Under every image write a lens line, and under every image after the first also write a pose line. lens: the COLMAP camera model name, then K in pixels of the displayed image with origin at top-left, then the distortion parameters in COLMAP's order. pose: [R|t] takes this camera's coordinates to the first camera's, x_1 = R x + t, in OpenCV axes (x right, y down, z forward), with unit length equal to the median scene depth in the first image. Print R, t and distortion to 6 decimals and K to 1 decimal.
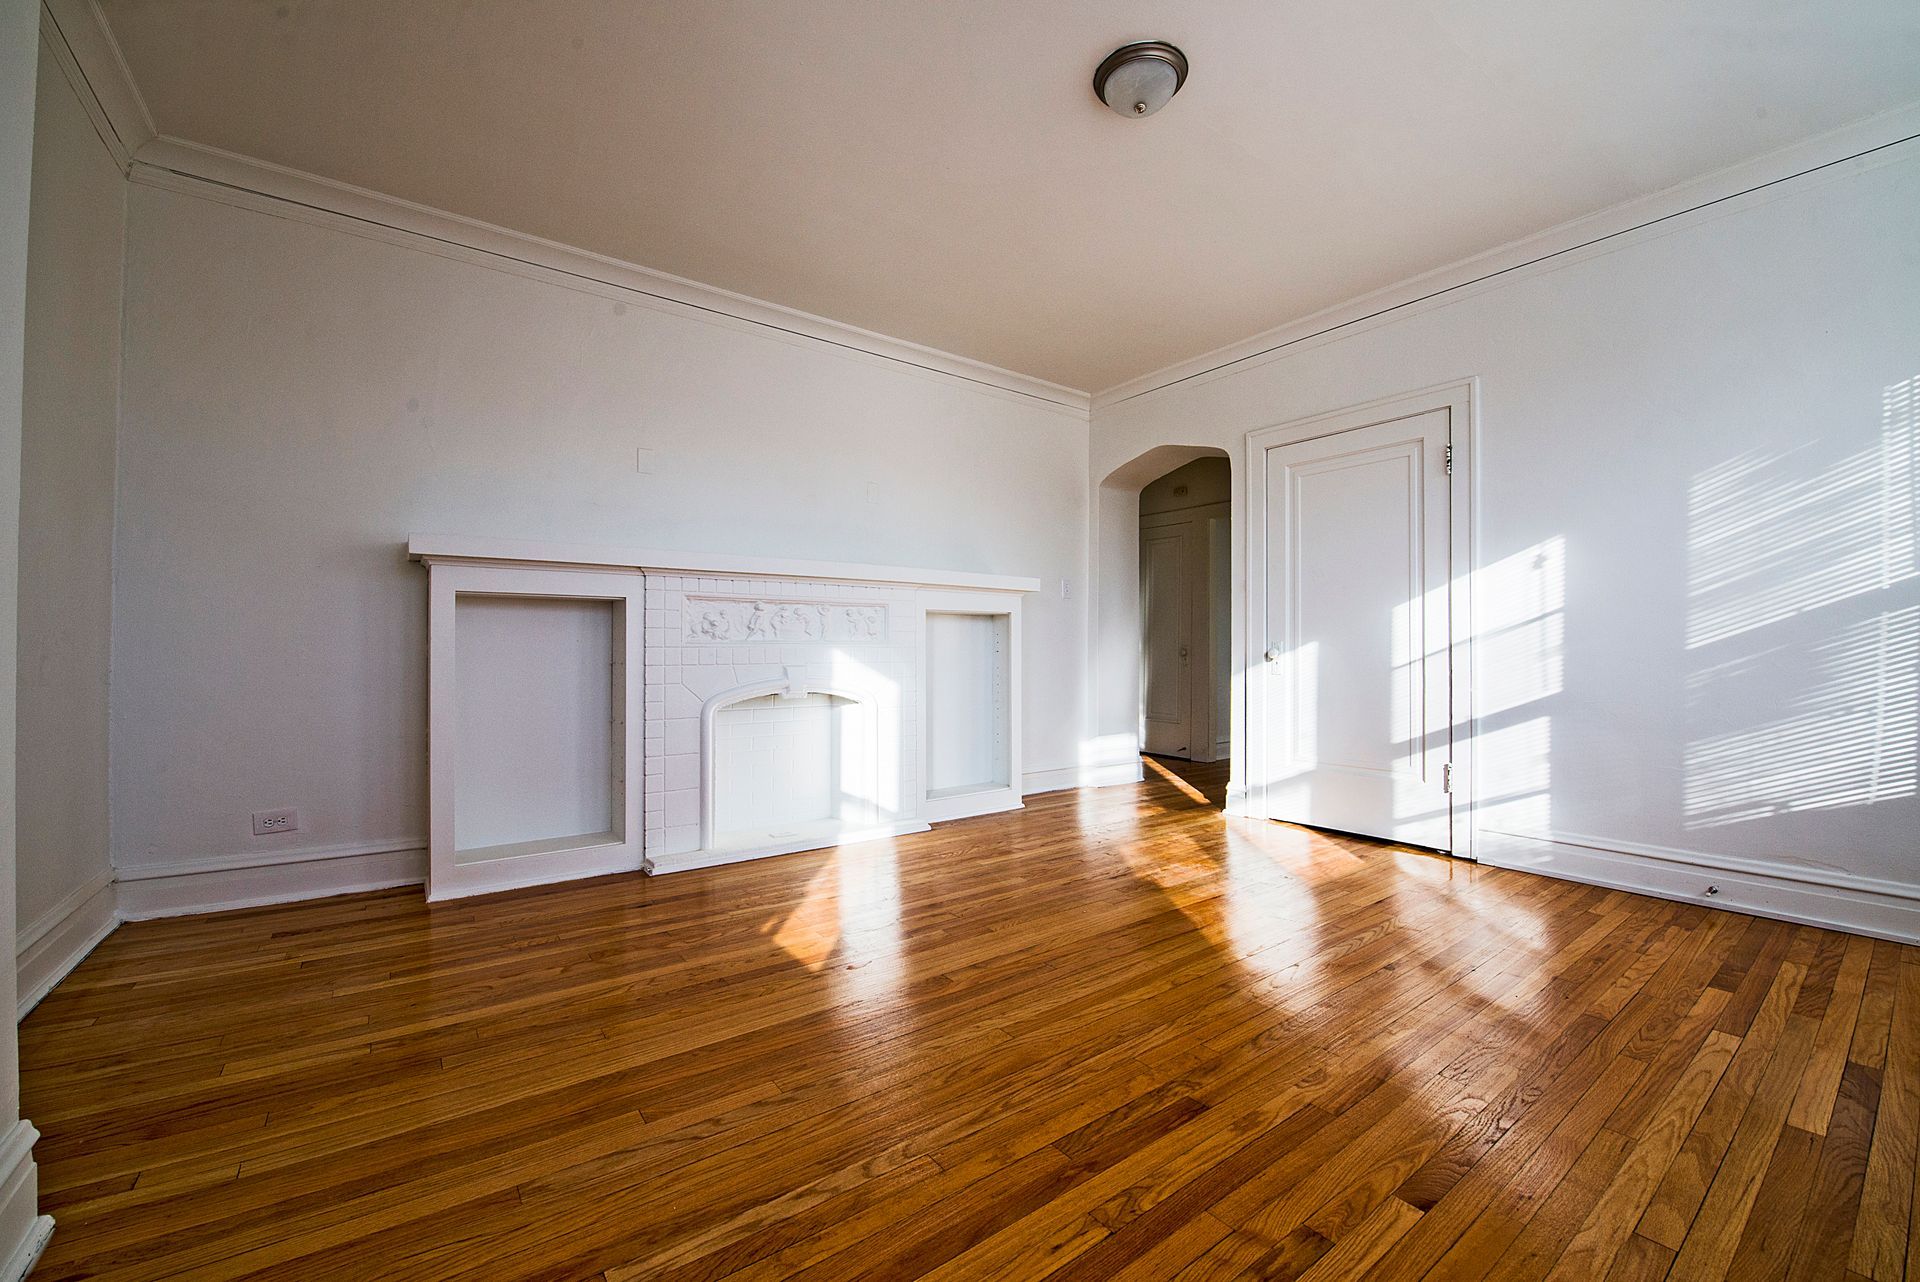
lens RADIAL K [[757.3, 0, 962.8], [0, 757.3, 645.2], [0, 0, 1]] dist [-0.014624, -0.001151]
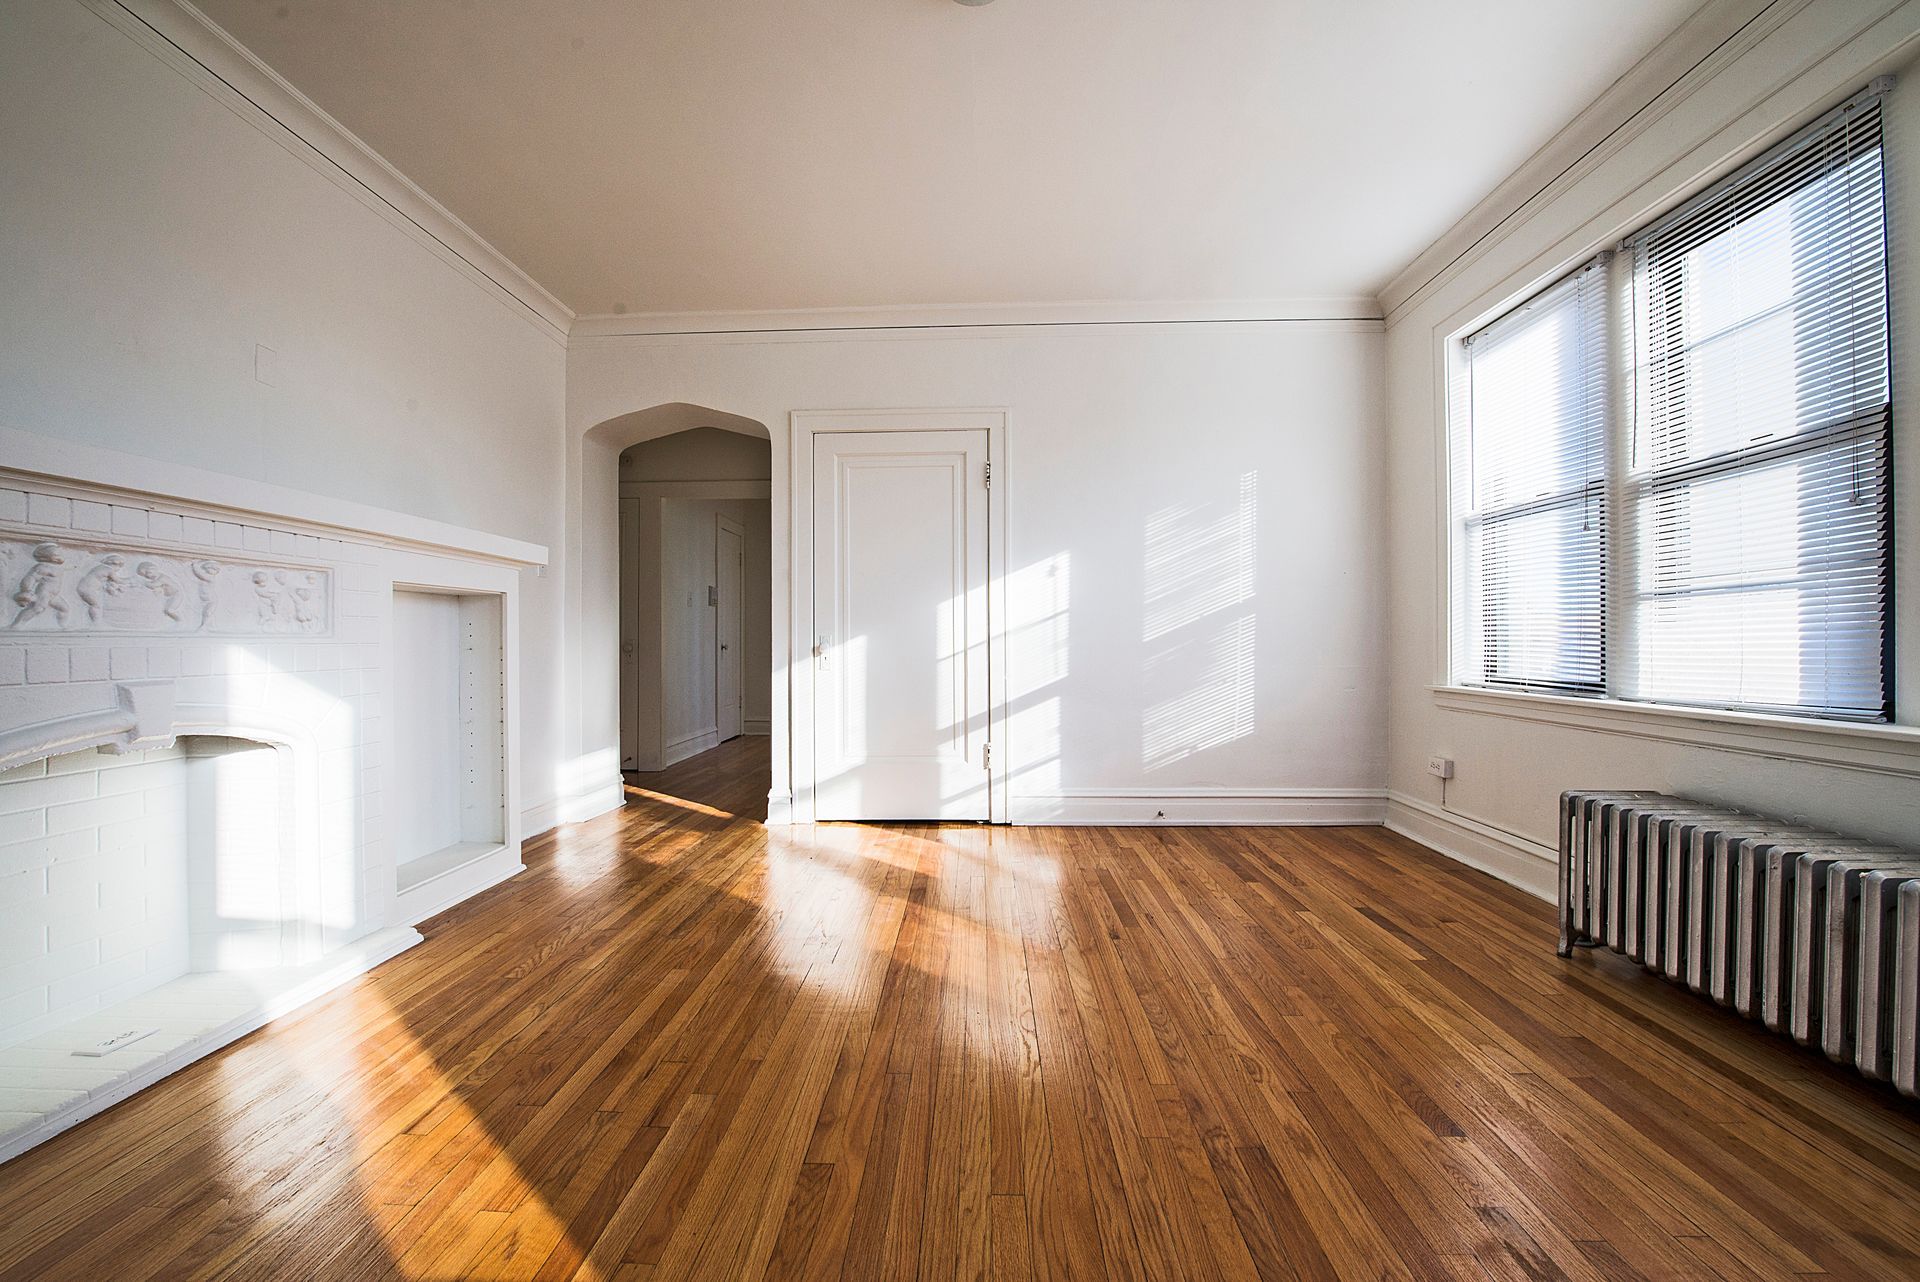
lens RADIAL K [[757.3, 0, 956.9], [0, 757.3, 638.0], [0, 0, 1]] dist [-0.014624, -0.001151]
pose [[0.633026, -0.000145, 0.774131, -0.263837], [0.000496, 1.000000, -0.000219, -0.001048], [-0.774131, 0.000523, 0.633026, 0.307203]]
